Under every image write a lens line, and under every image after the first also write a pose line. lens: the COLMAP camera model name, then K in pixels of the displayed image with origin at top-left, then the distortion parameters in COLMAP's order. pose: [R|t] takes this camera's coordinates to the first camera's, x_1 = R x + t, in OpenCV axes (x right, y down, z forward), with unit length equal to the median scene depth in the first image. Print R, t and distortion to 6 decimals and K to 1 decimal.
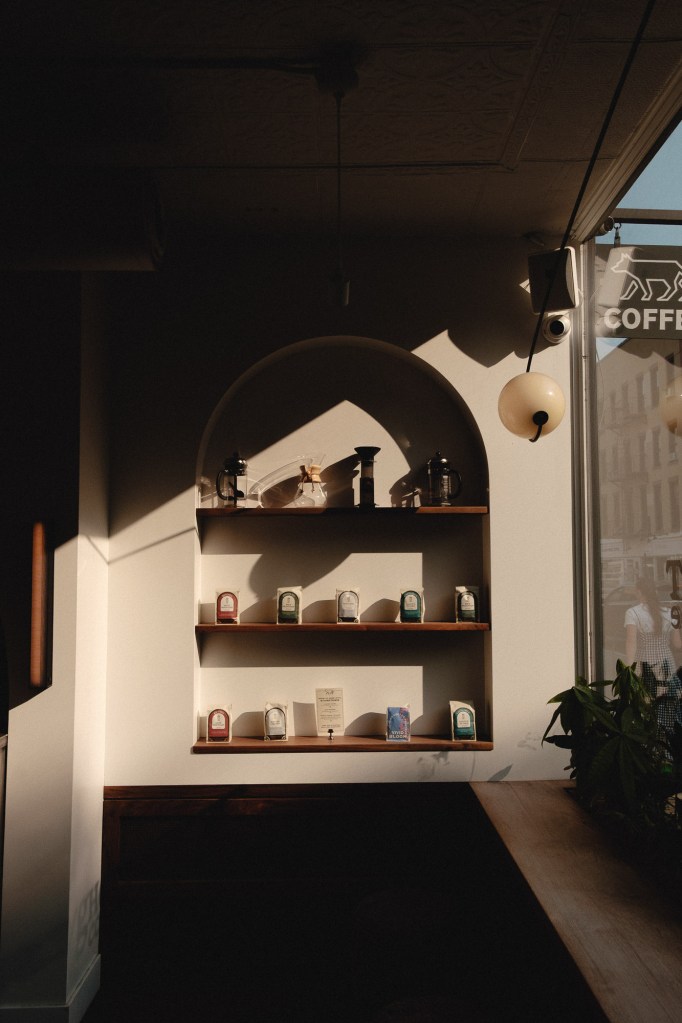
lens RADIAL K [[762.6, 0, 341.0], [0, 762.6, 511.5], [0, 0, 1]] dist [-0.004287, -0.001031]
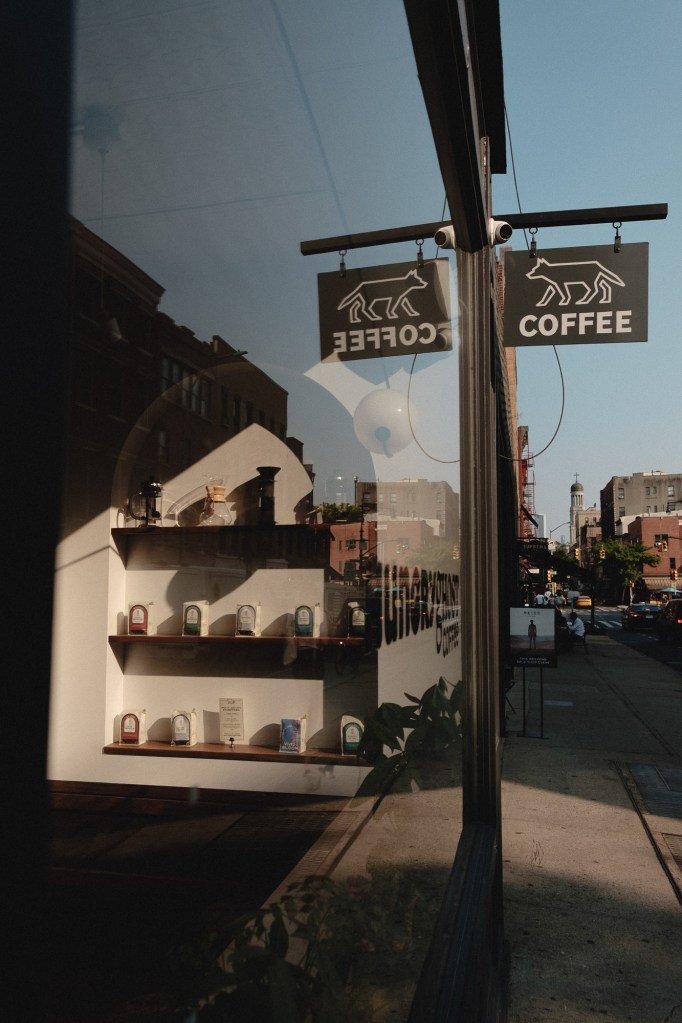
lens RADIAL K [[762.6, 0, 341.0], [0, 762.6, 511.5], [0, 0, 1]] dist [-0.004287, -0.001031]
pose [[0.974111, -0.017850, -0.225363, 0.366146], [0.012402, 0.999596, -0.025566, 0.003965], [0.225728, 0.022109, 0.973939, 0.008763]]
